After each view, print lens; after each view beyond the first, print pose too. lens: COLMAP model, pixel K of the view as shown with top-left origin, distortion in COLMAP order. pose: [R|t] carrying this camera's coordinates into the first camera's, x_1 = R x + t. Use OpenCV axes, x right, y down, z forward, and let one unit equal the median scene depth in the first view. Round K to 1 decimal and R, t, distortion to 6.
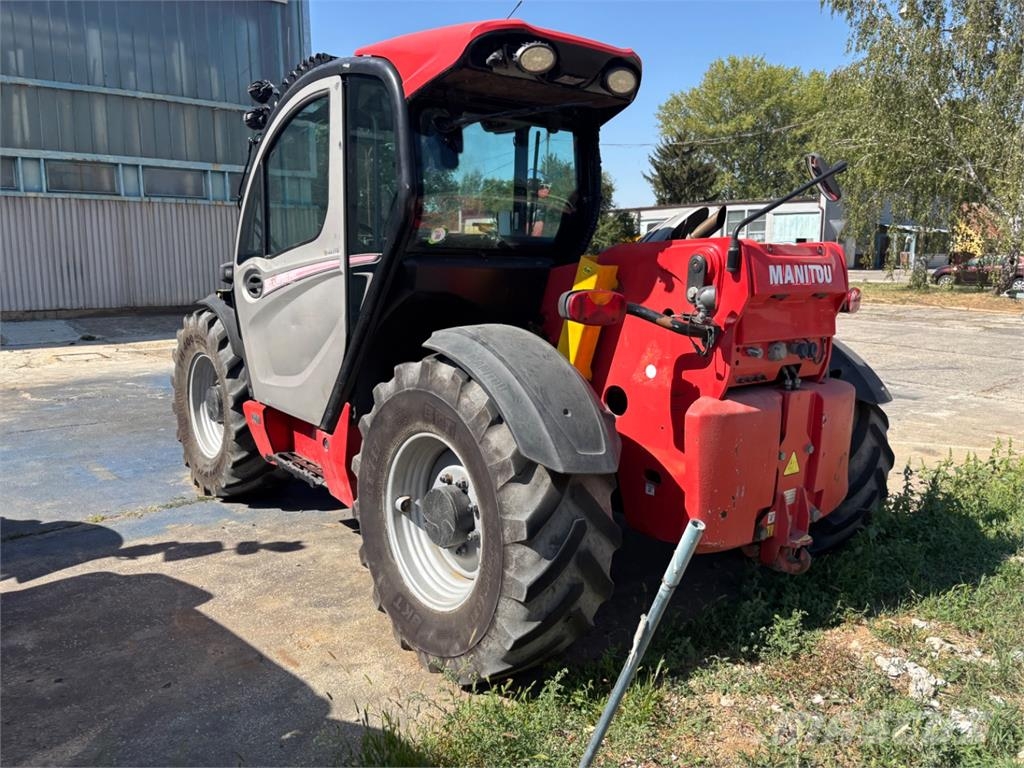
lens RADIAL K [[785.3, 0, 500.8], [0, 785.3, 367.0], [0, 0, 1]] dist [0.040217, -0.053808]
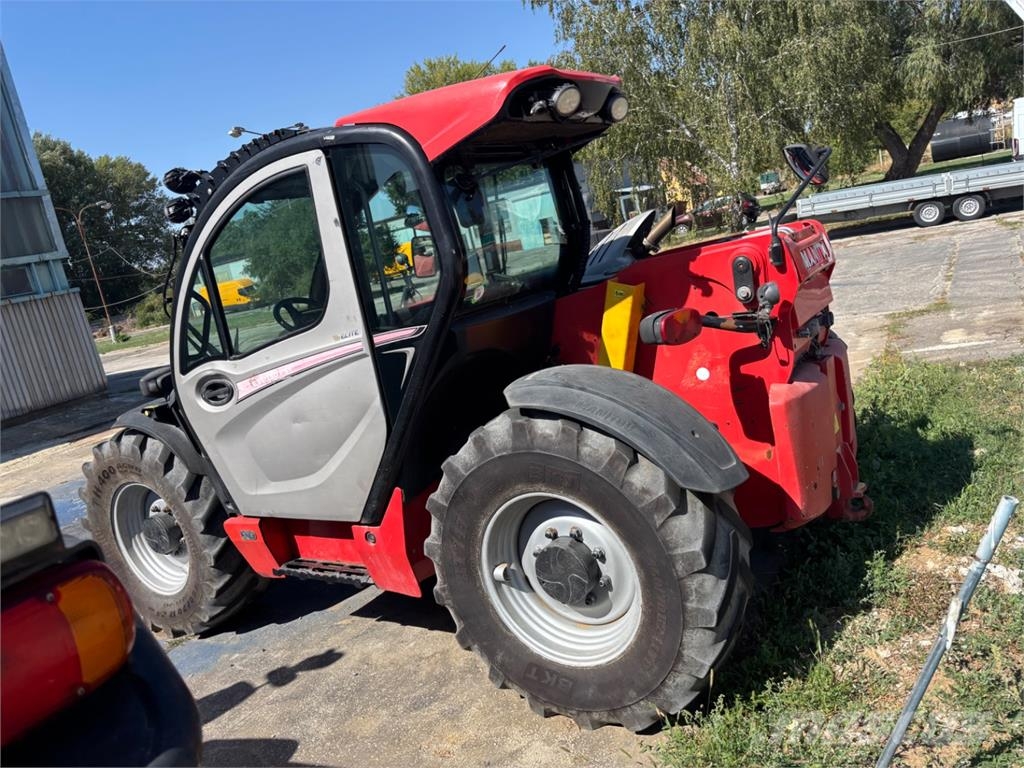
lens RADIAL K [[785.3, 0, 500.8], [0, 785.3, 367.0], [0, 0, 1]] dist [0.040217, -0.053808]
pose [[0.929717, -0.248082, 0.272179, -0.318275], [0.252366, 0.967430, 0.019740, -0.086017], [-0.268211, 0.050336, 0.962044, 0.064794]]
